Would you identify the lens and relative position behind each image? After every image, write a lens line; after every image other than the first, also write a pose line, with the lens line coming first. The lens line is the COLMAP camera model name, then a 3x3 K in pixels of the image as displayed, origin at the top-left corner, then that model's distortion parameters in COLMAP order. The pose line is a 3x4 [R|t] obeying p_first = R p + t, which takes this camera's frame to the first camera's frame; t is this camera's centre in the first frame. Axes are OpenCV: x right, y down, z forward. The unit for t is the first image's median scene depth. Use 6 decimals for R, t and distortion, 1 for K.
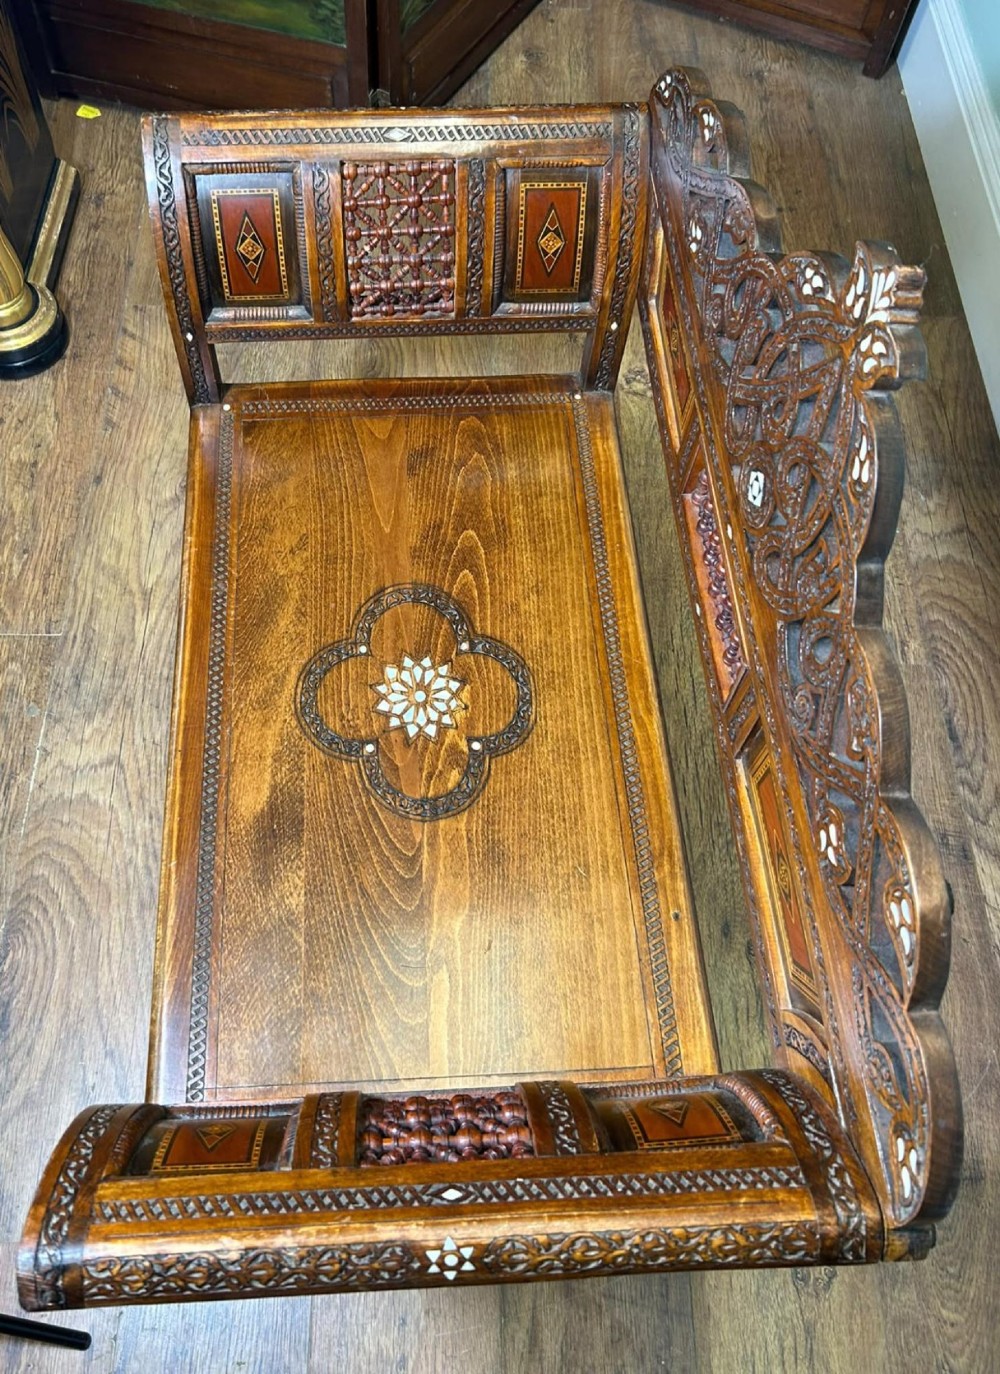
lens RADIAL K [[1612.2, 0, 406.0], [0, 1612.2, 685.7], [0, 0, 1]] dist [0.249967, -0.769430]
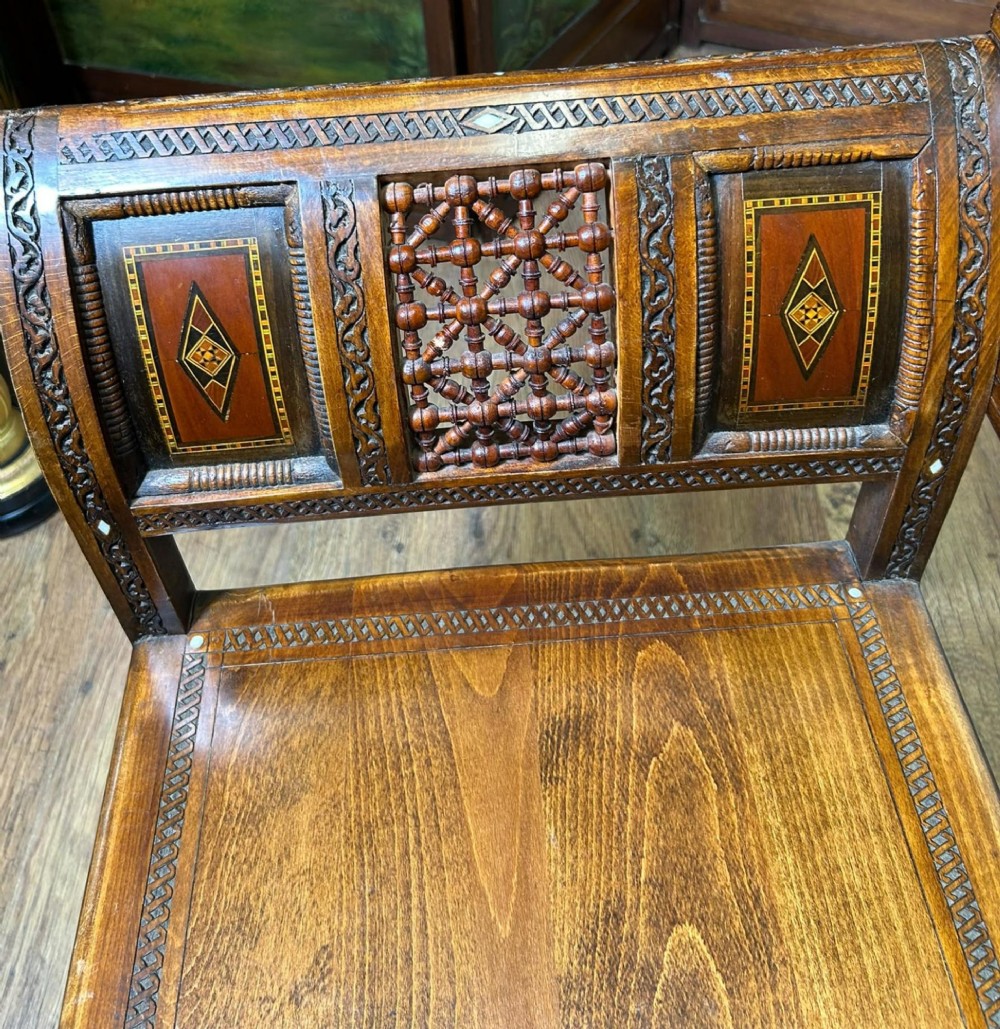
lens RADIAL K [[1191.7, 0, 500.0], [0, 1191.7, 514.5], [0, 0, 1]] dist [0.020986, -0.050568]
pose [[0.998670, -0.047465, -0.020119, -0.000545], [0.044807, 0.992169, -0.116586, -0.172867], [0.025496, 0.115529, 0.992977, 0.647989]]
